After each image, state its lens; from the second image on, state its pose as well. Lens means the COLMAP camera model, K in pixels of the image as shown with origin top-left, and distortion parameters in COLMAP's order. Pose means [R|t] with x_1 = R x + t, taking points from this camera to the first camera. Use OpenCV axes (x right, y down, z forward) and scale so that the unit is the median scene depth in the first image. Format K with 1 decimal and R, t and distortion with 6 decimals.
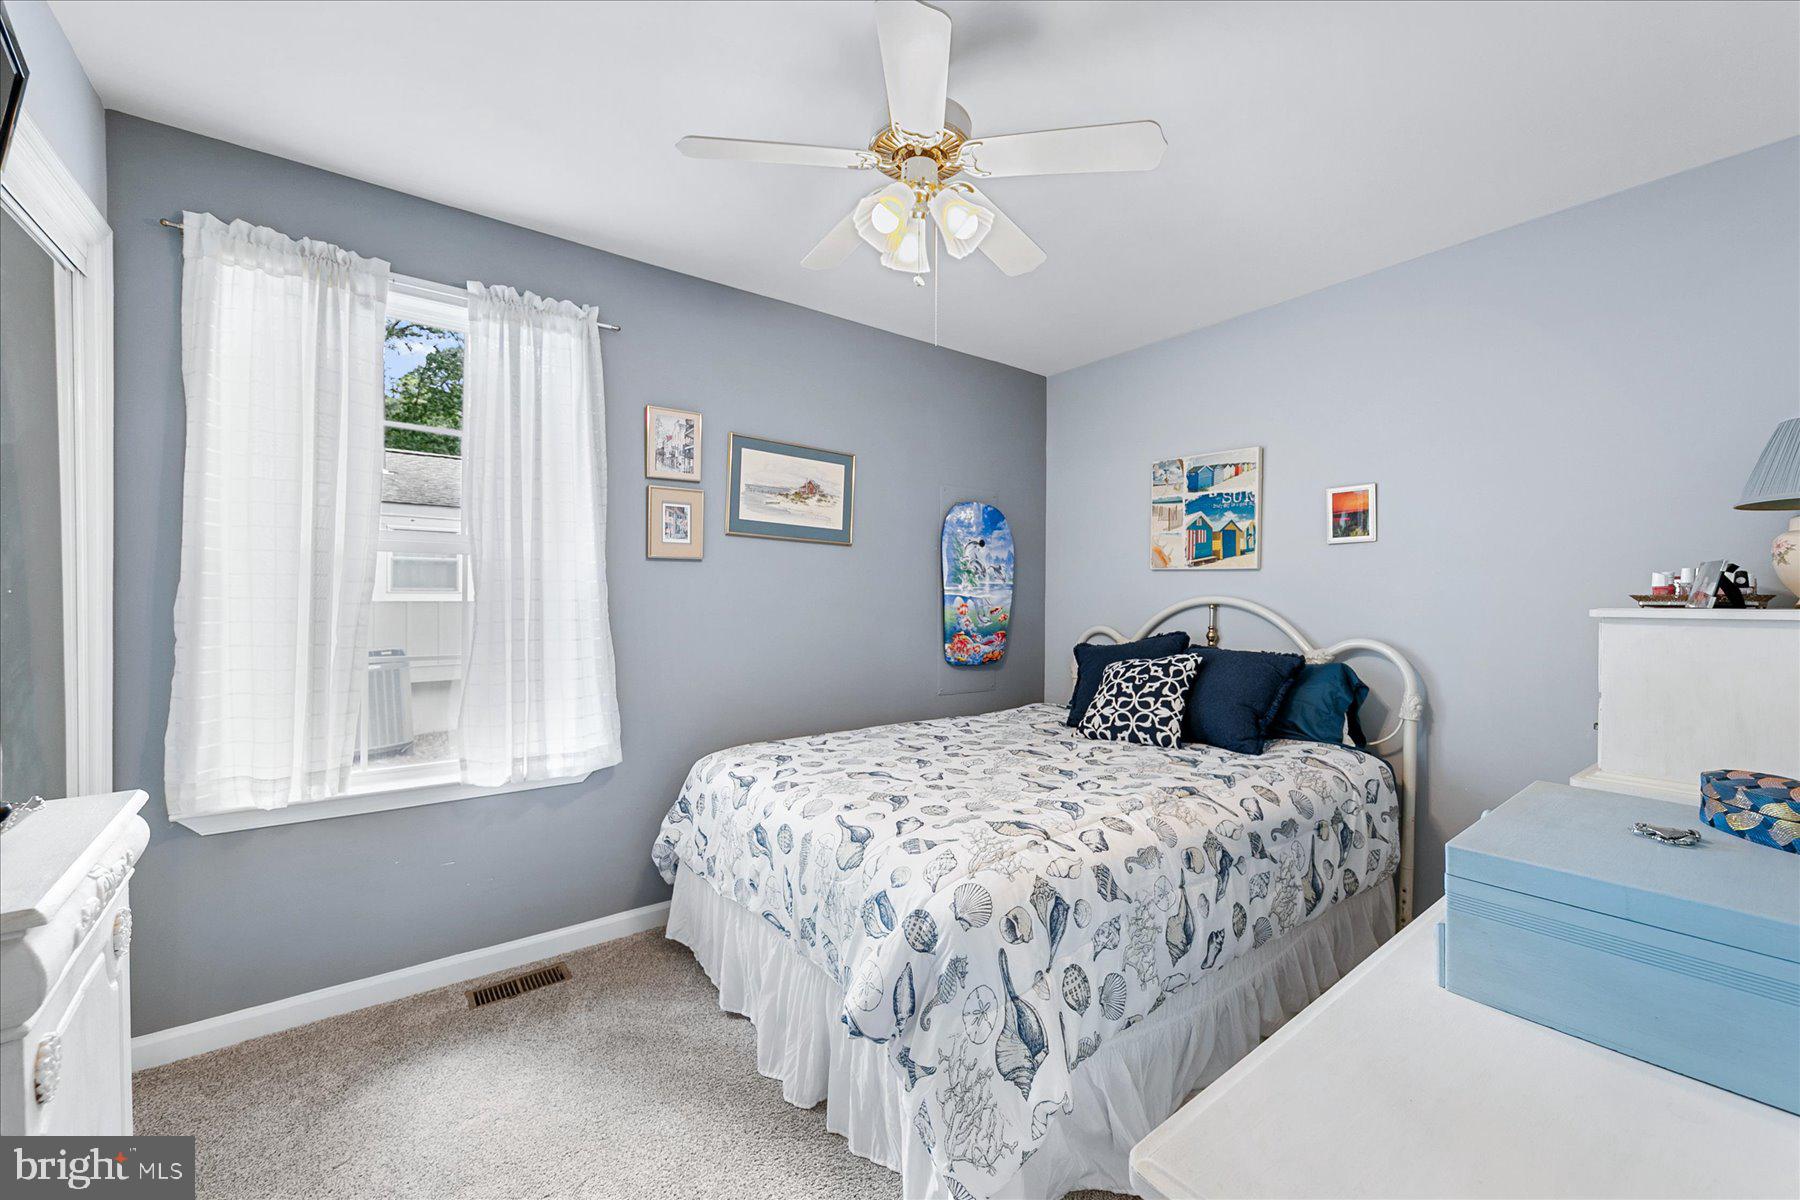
lens RADIAL K [[714.1, 0, 901.2], [0, 714.1, 601.9], [0, 0, 1]] dist [0.004656, -0.000231]
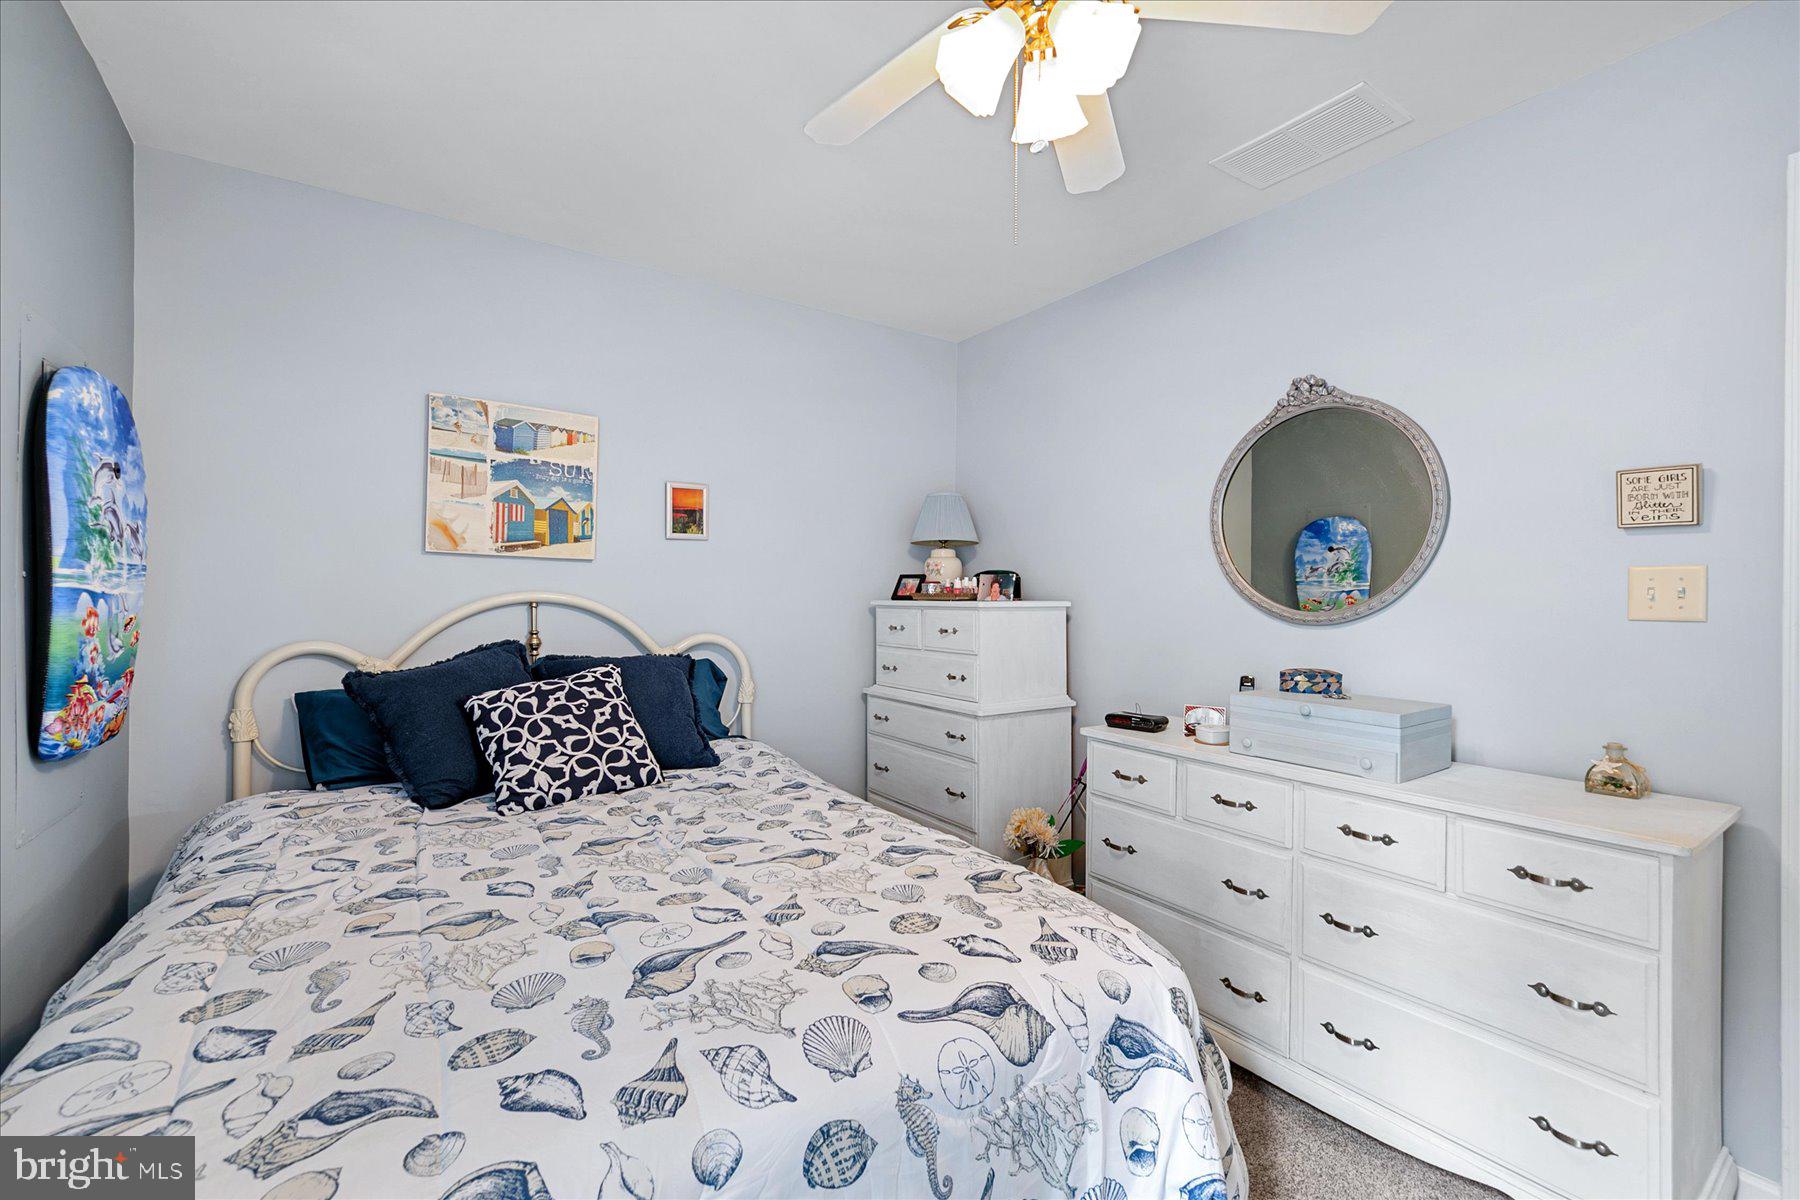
lens RADIAL K [[762.3, 0, 900.0], [0, 762.3, 594.1], [0, 0, 1]] dist [0.004908, 0.000090]
pose [[0.050740, -0.003671, 0.998705, -0.386220], [0.002554, 0.999990, 0.003546, -0.007602], [-0.998709, 0.002371, 0.050749, 0.579086]]
